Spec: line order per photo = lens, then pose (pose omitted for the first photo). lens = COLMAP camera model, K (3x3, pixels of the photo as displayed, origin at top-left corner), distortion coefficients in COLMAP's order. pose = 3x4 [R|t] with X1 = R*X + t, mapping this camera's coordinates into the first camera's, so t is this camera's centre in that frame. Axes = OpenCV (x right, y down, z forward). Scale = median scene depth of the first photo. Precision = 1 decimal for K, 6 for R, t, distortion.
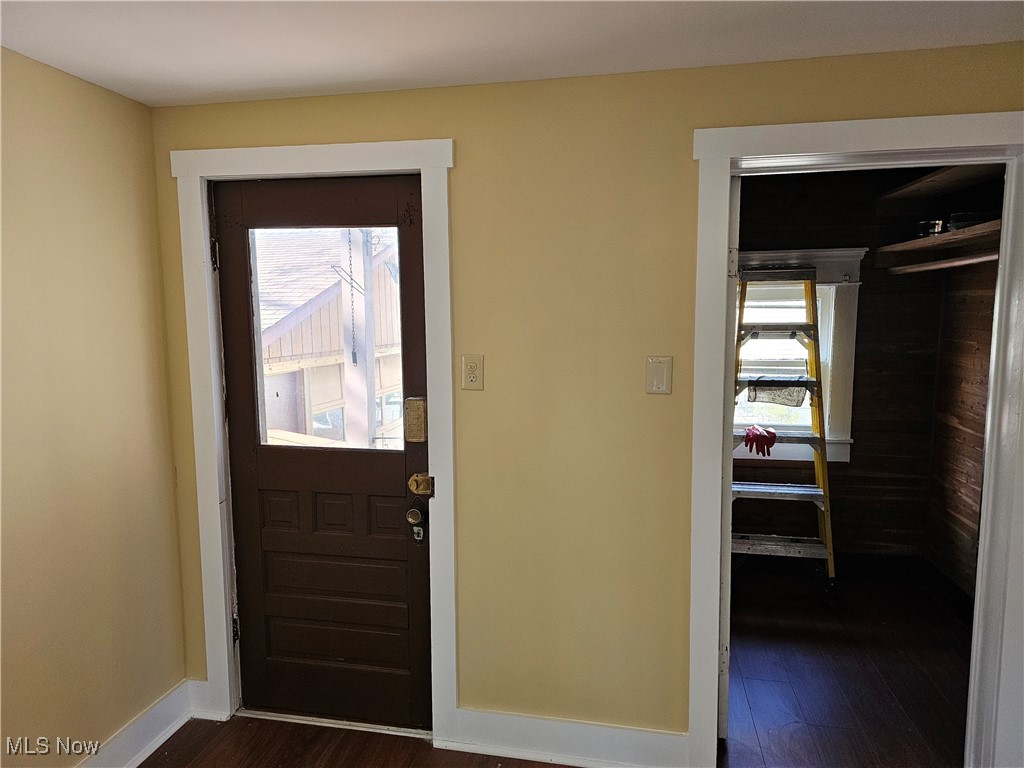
lens RADIAL K [[685.0, 0, 511.9], [0, 685.0, 378.4], [0, 0, 1]] dist [0.074360, -0.052937]
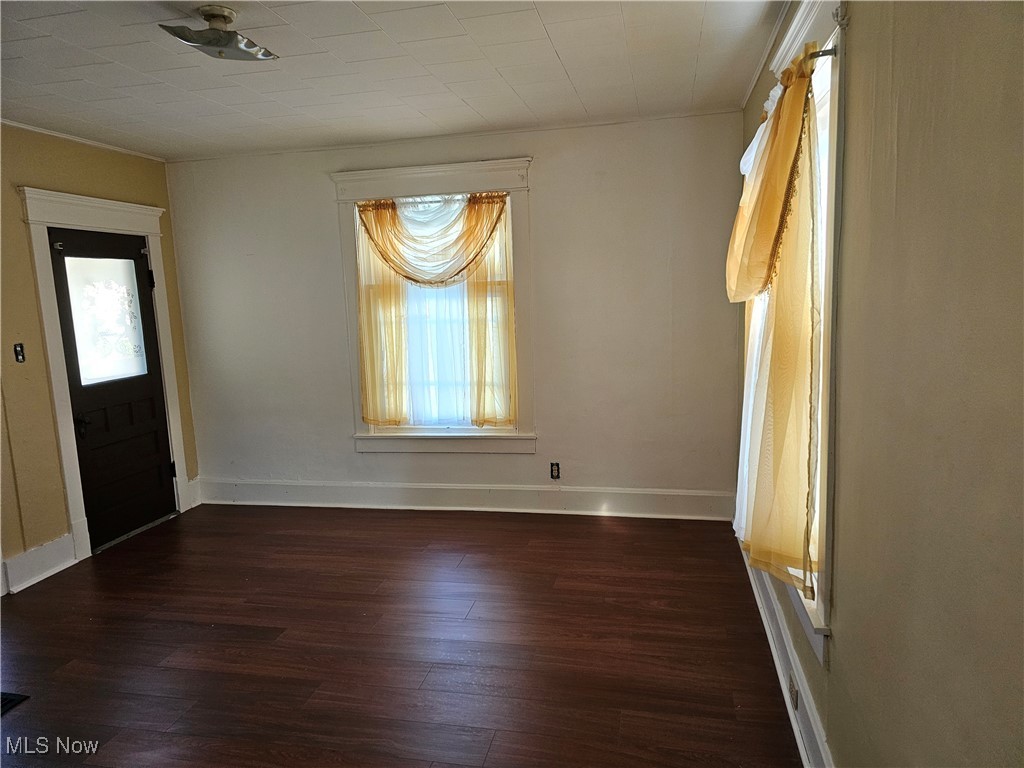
lens RADIAL K [[683.6, 0, 512.0], [0, 683.6, 384.0], [0, 0, 1]] dist [0.077735, -0.062685]
pose [[0.018019, -0.132891, 0.990967, -2.096483], [0.155578, 0.979428, 0.128515, 0.039098], [-0.987659, 0.151857, 0.038323, -0.095183]]
